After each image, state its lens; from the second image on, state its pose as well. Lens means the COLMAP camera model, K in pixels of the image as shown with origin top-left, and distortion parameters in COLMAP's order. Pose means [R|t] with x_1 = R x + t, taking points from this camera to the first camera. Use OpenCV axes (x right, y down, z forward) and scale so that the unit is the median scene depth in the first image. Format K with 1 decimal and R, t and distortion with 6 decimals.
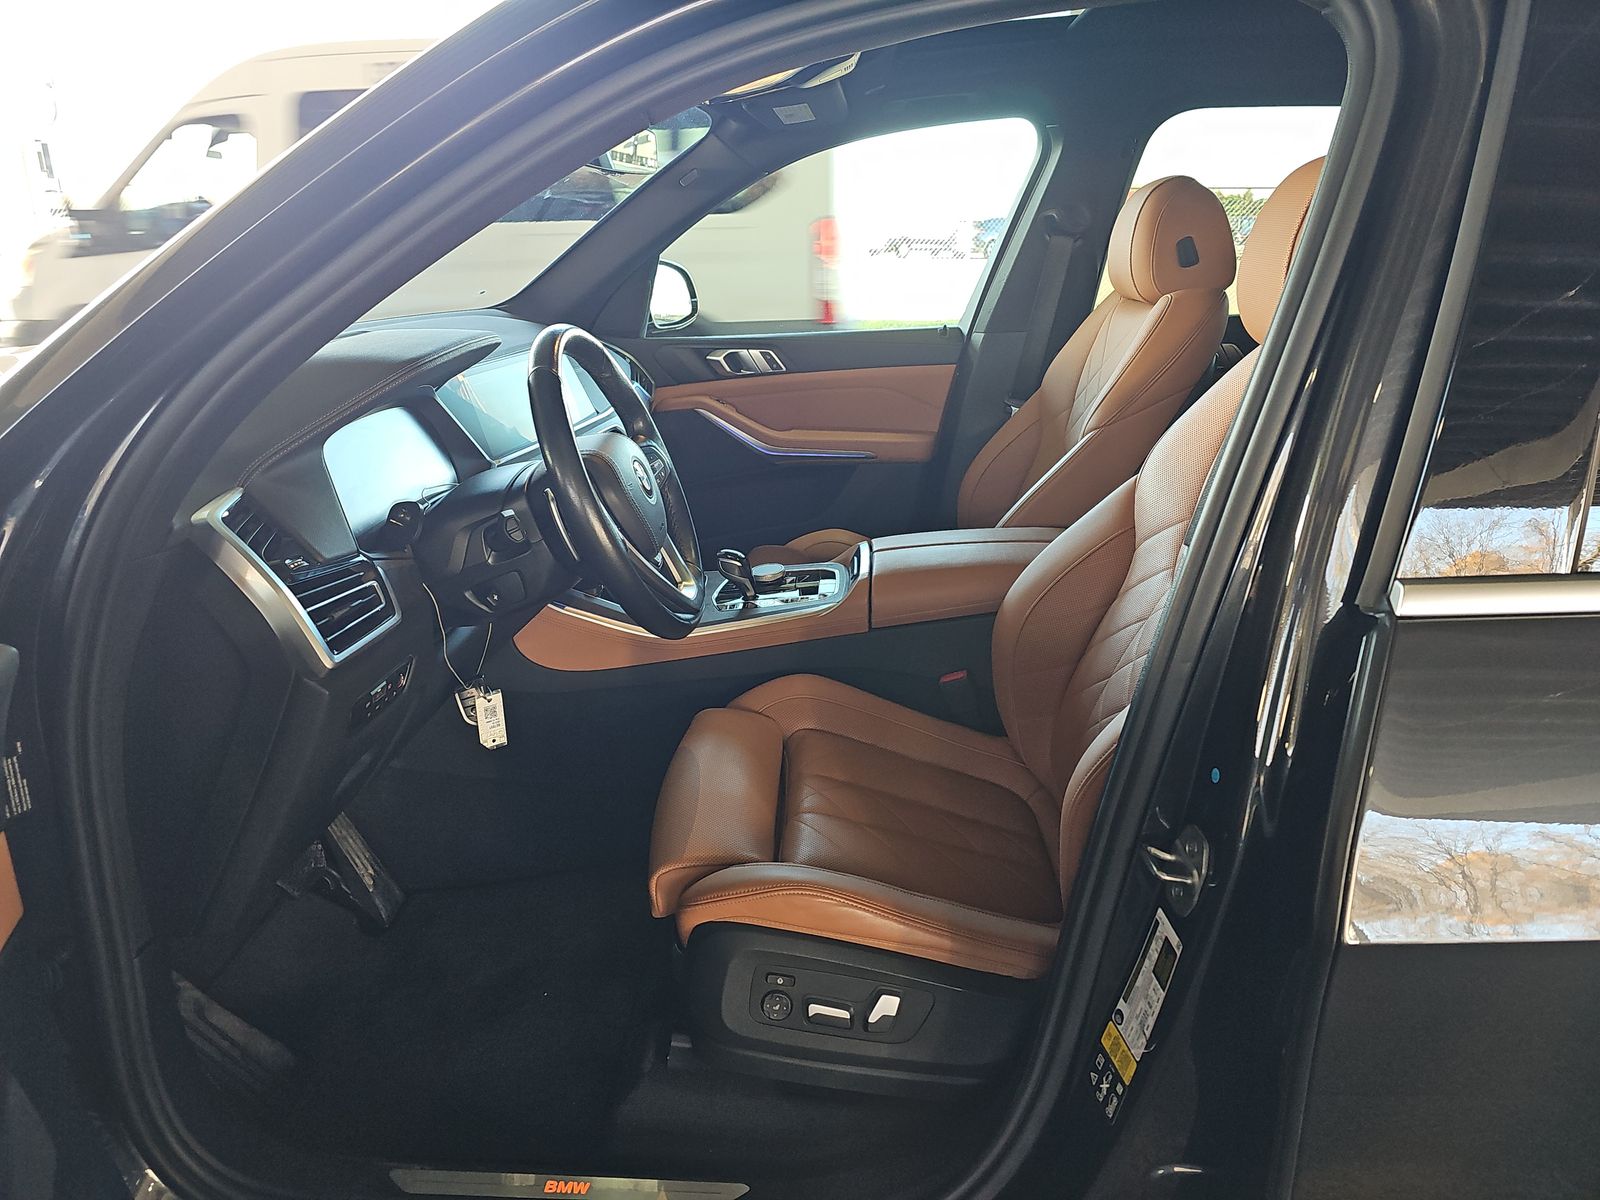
lens RADIAL K [[1081.8, 0, 800.0], [0, 1081.8, 600.0], [0, 0, 1]] dist [0.002710, -0.000108]
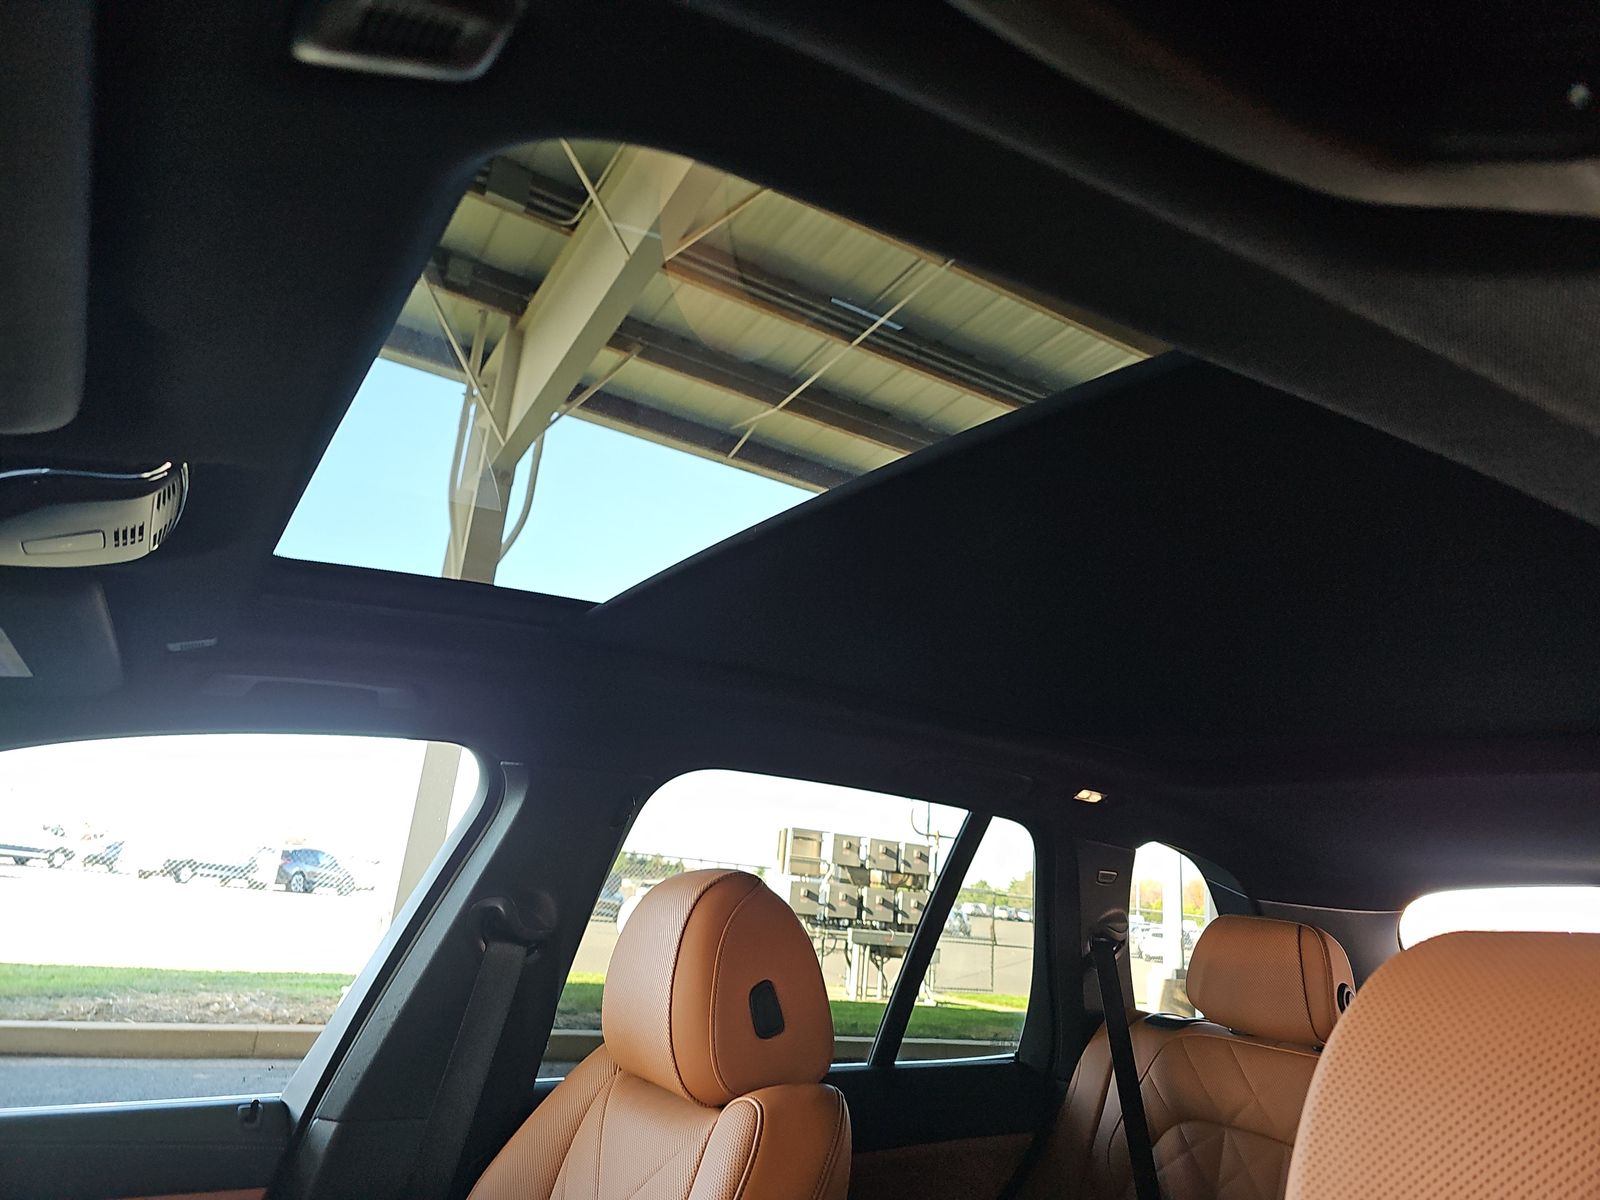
lens RADIAL K [[1081.8, 0, 800.0], [0, 1081.8, 600.0], [0, 0, 1]] dist [0.002710, -0.000108]
pose [[0.824829, 0.218204, 0.521578, 0.028615], [0.099923, 0.851740, -0.514349, -0.165512], [-0.556482, 0.476367, 0.680737, 0.400281]]
